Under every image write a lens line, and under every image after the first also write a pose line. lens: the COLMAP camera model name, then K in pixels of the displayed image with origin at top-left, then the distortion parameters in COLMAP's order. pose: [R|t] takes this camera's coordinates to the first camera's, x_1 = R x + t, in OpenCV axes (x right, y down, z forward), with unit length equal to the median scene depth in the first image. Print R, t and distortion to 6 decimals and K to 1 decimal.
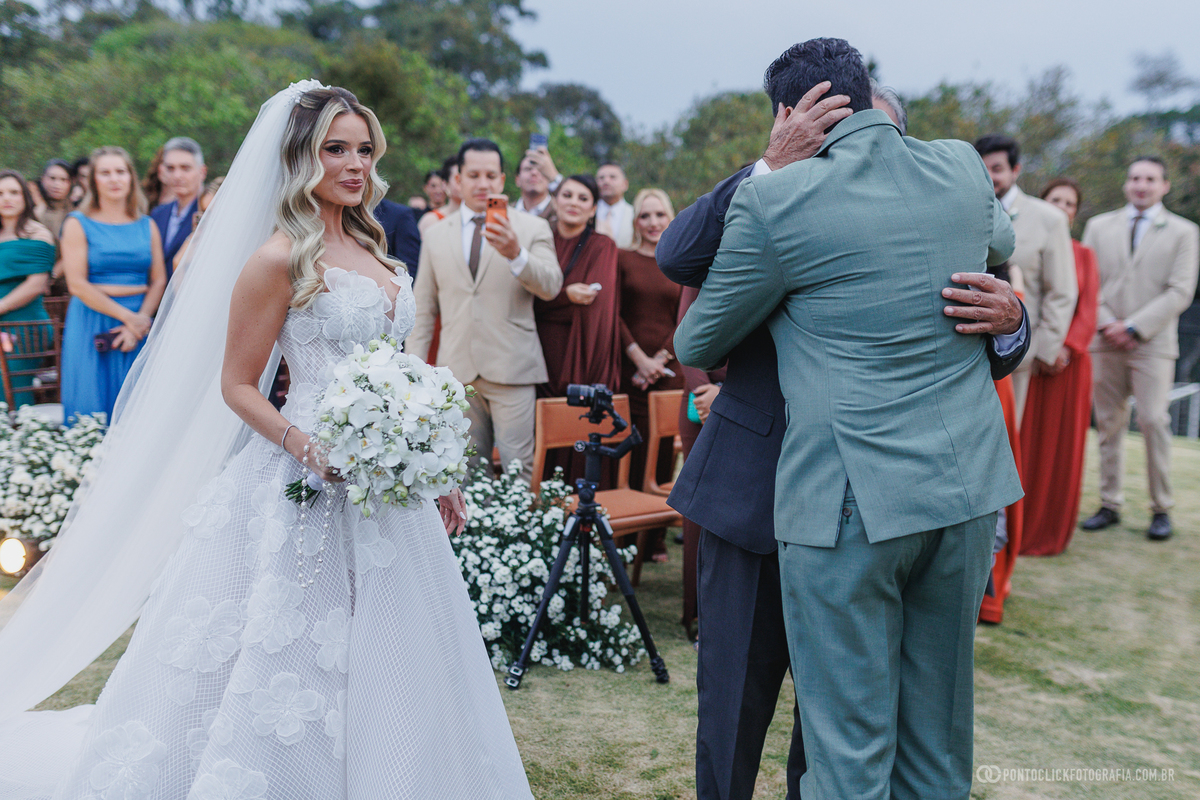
lens RADIAL K [[1147.2, 0, 600.0], [0, 1147.2, 400.0], [0, 0, 1]] dist [-0.003635, -0.005283]
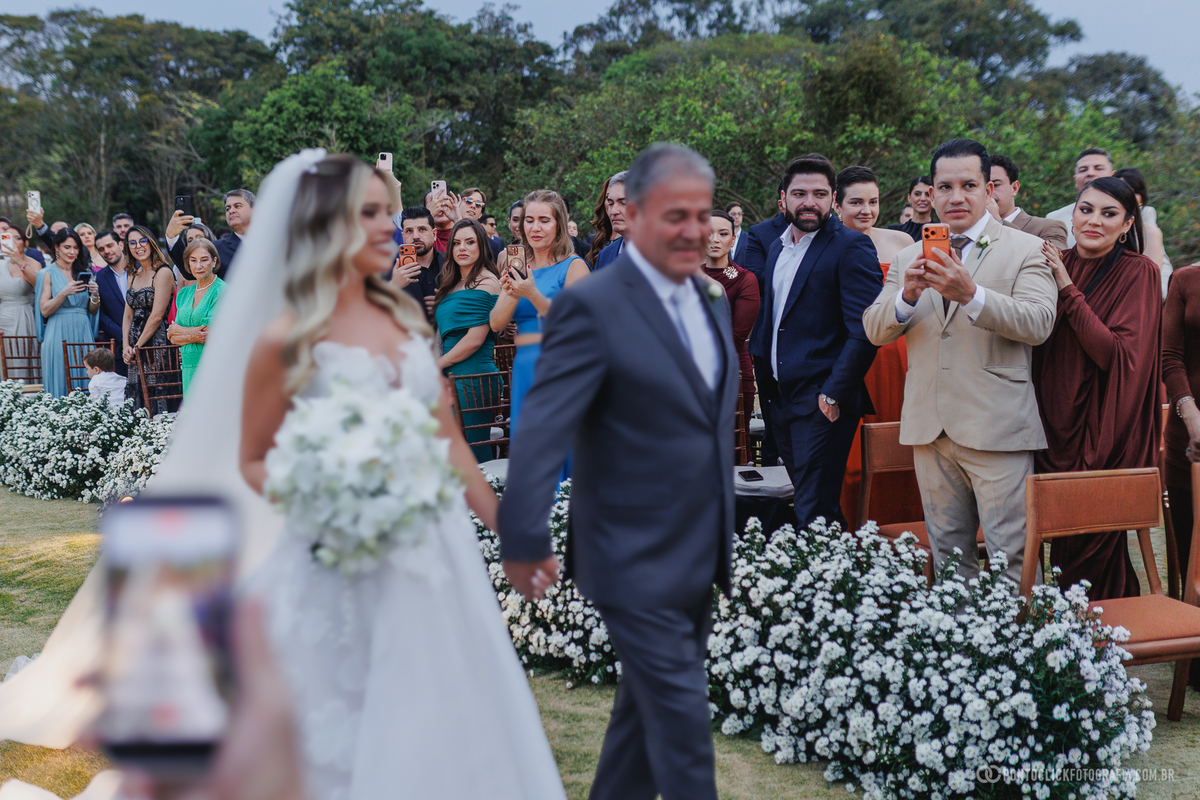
lens RADIAL K [[1216.3, 0, 600.0], [0, 1216.3, 400.0], [0, 0, 1]] dist [-0.001928, -0.000624]
pose [[0.909916, -0.010041, -0.414672, 0.024137], [0.004234, 0.999880, -0.014920, -0.041666], [0.414772, 0.011820, 0.909849, 0.148474]]
